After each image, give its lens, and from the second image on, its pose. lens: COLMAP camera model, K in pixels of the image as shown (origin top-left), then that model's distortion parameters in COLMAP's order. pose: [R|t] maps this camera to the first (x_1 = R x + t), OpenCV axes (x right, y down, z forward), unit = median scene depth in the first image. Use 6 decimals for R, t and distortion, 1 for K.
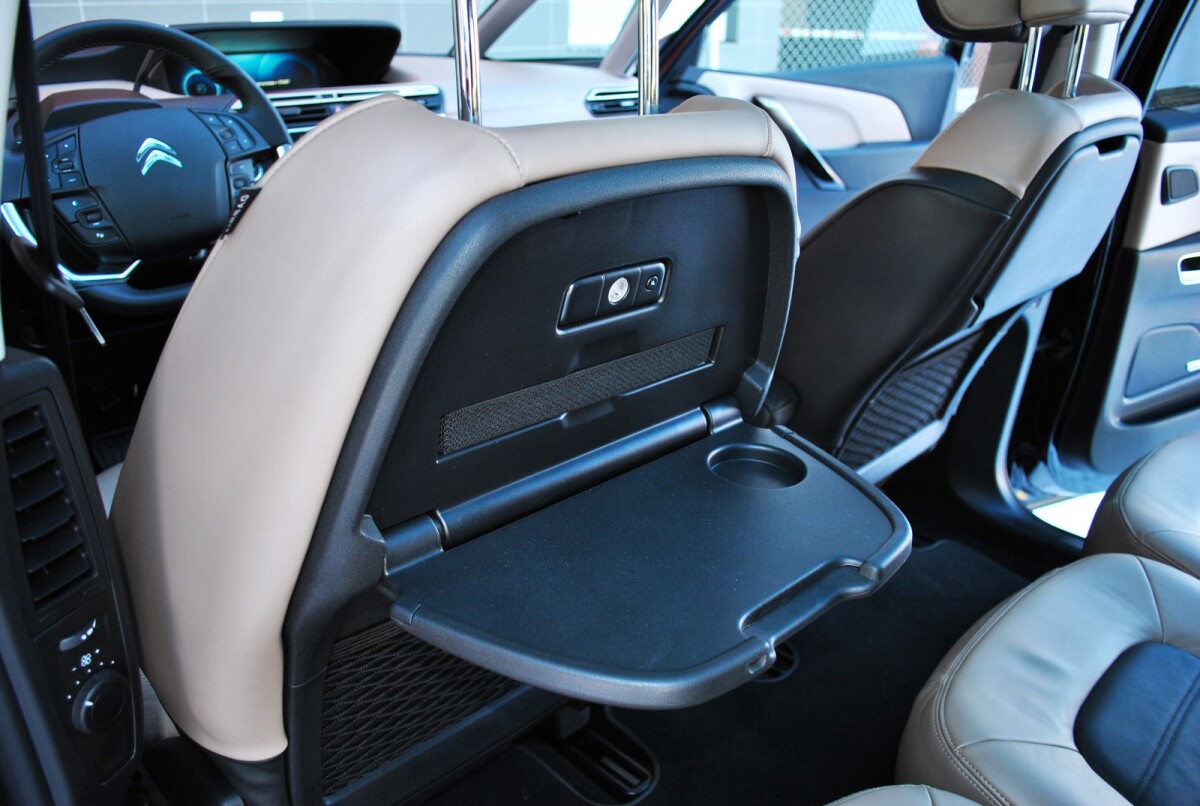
lens RADIAL K [[927.9, 0, 598.4], [0, 927.9, 396.2], [0, 0, 1]] dist [-0.081405, 0.006682]
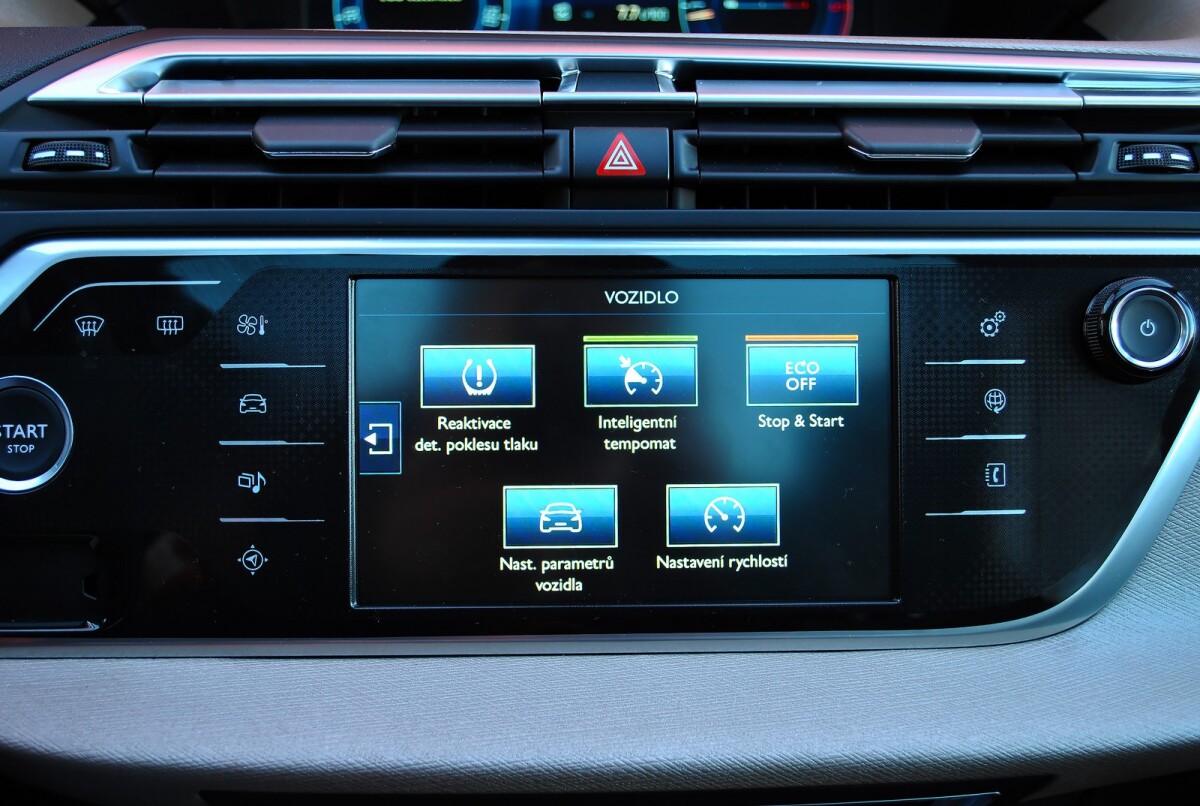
lens RADIAL K [[1260.2, 0, 600.4], [0, 1260.2, 399.0], [0, 0, 1]] dist [-0.059070, 0.000000]
pose [[0.731453, 0.238621, -0.638777, -0.152177], [-0.264668, 0.962680, 0.056551, -0.356170], [0.628432, 0.127700, 0.767311, 1.037047]]
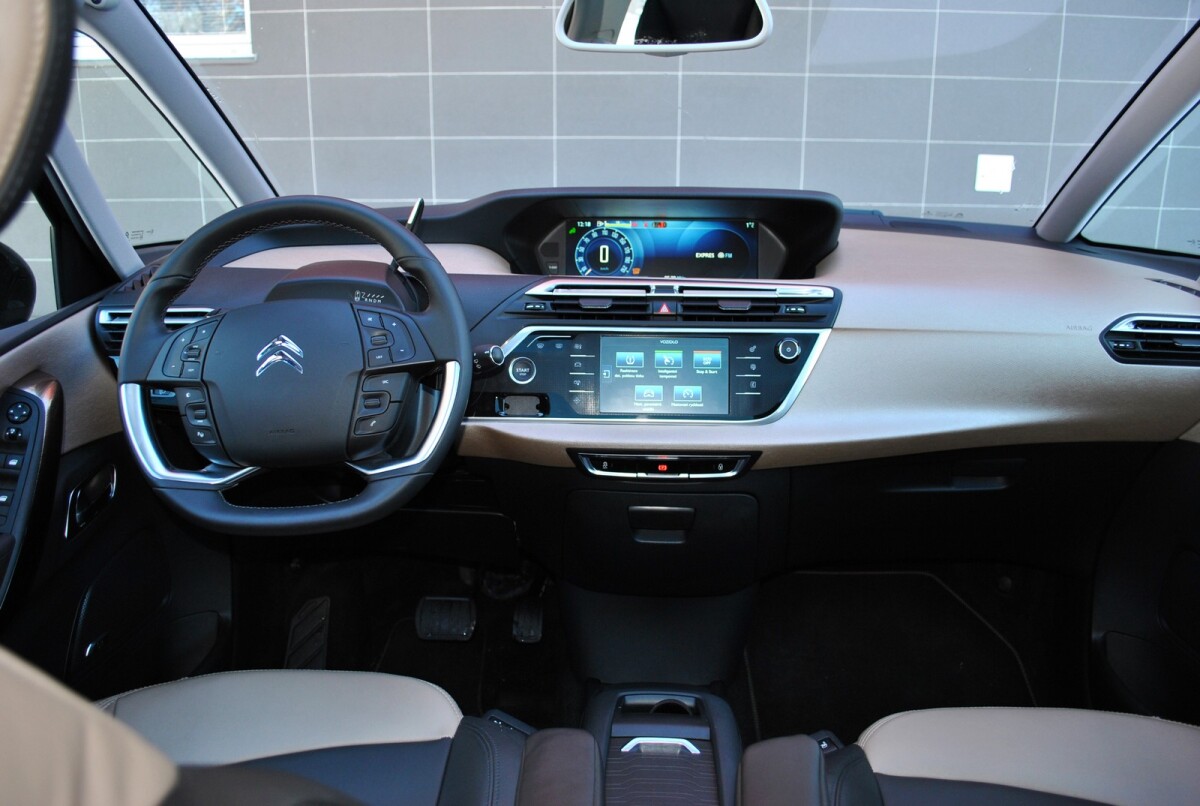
lens RADIAL K [[927.9, 0, 601.9], [0, 927.9, 408.8], [0, 0, 1]] dist [-0.081405, 0.006682]
pose [[0.673443, 0.199102, -0.711922, 0.311394], [-0.281618, 0.959525, 0.001952, -0.279610], [0.683495, 0.199175, 0.702256, 0.560215]]
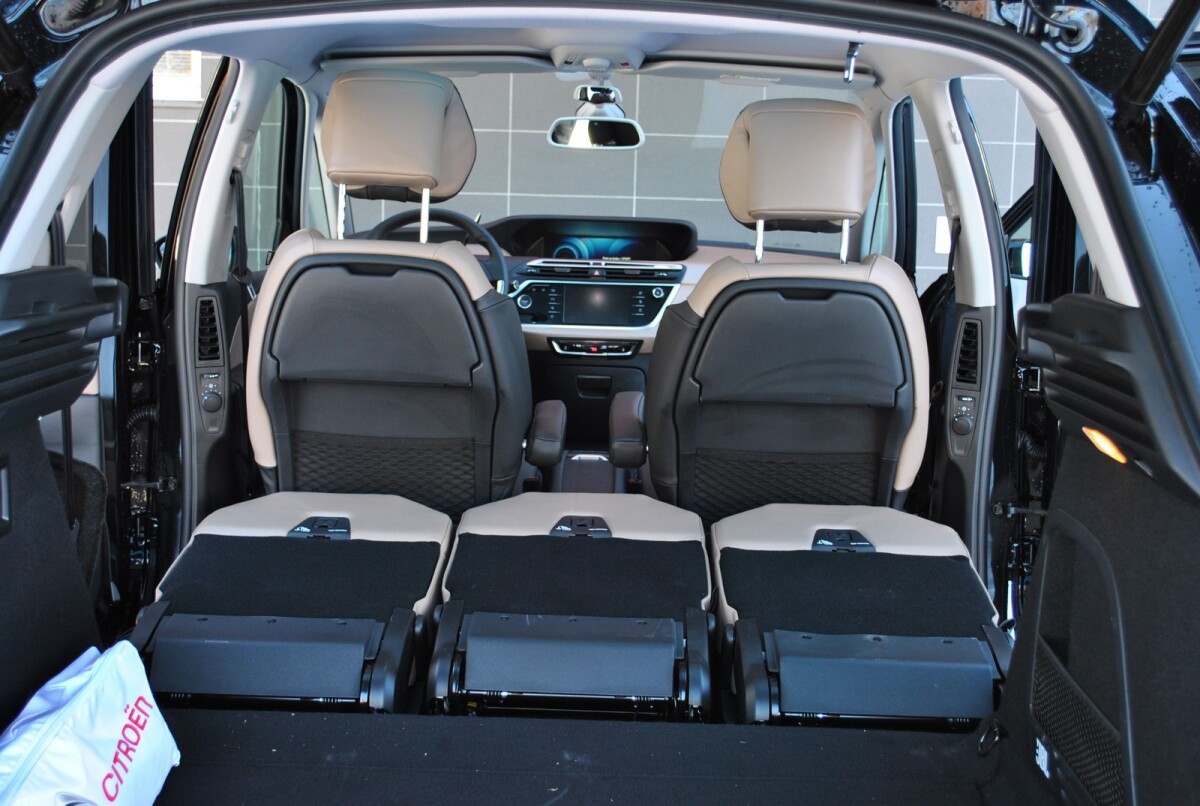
lens RADIAL K [[1458.4, 0, 597.0], [0, 1458.4, 404.9], [0, 0, 1]] dist [-0.041093, 0.000000]
pose [[0.699017, 0.106667, -0.707105, 1.838101], [-0.297681, 0.942471, -0.152104, 0.330726], [0.650202, 0.316815, 0.690555, -0.759514]]
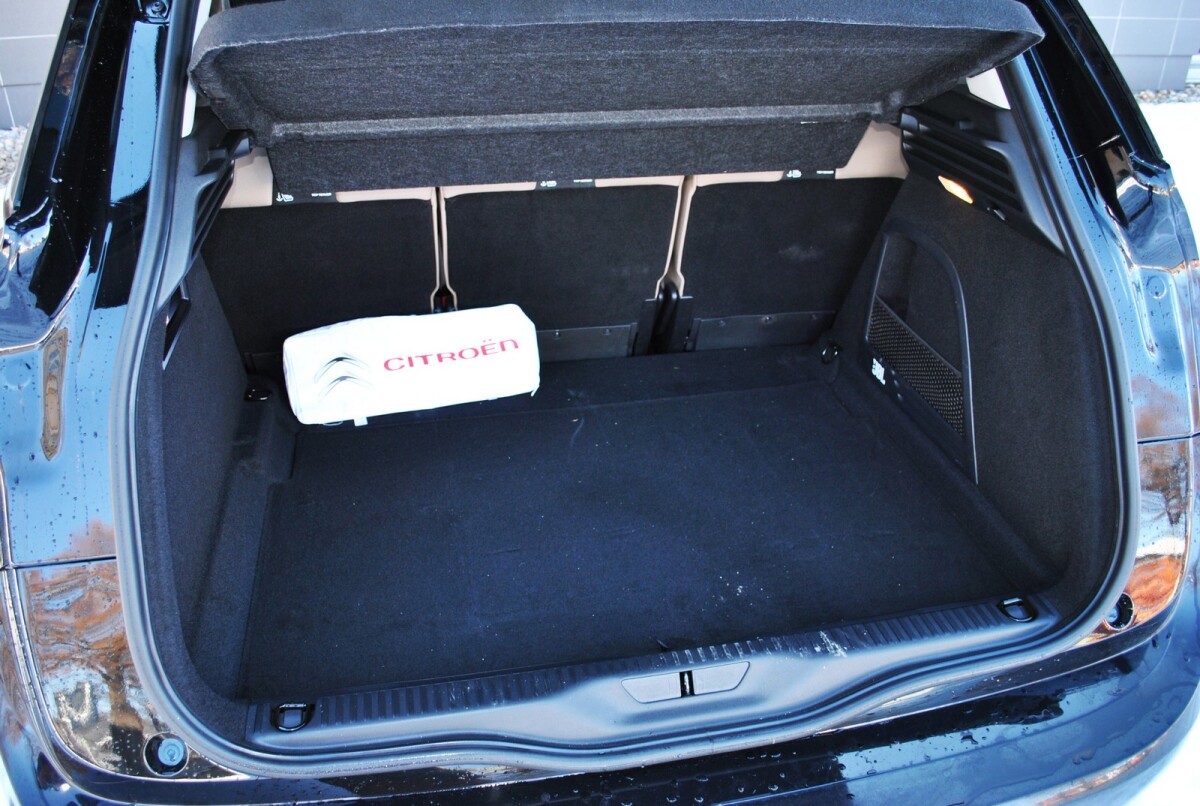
lens RADIAL K [[927.9, 0, 599.8], [0, 927.9, 393.2], [0, 0, 1]] dist [-0.081405, 0.006682]
pose [[0.835473, 0.256581, -0.485954, 1.544454], [-0.214932, 0.966433, 0.140751, 0.239397], [0.505756, -0.013146, 0.862576, -0.867093]]
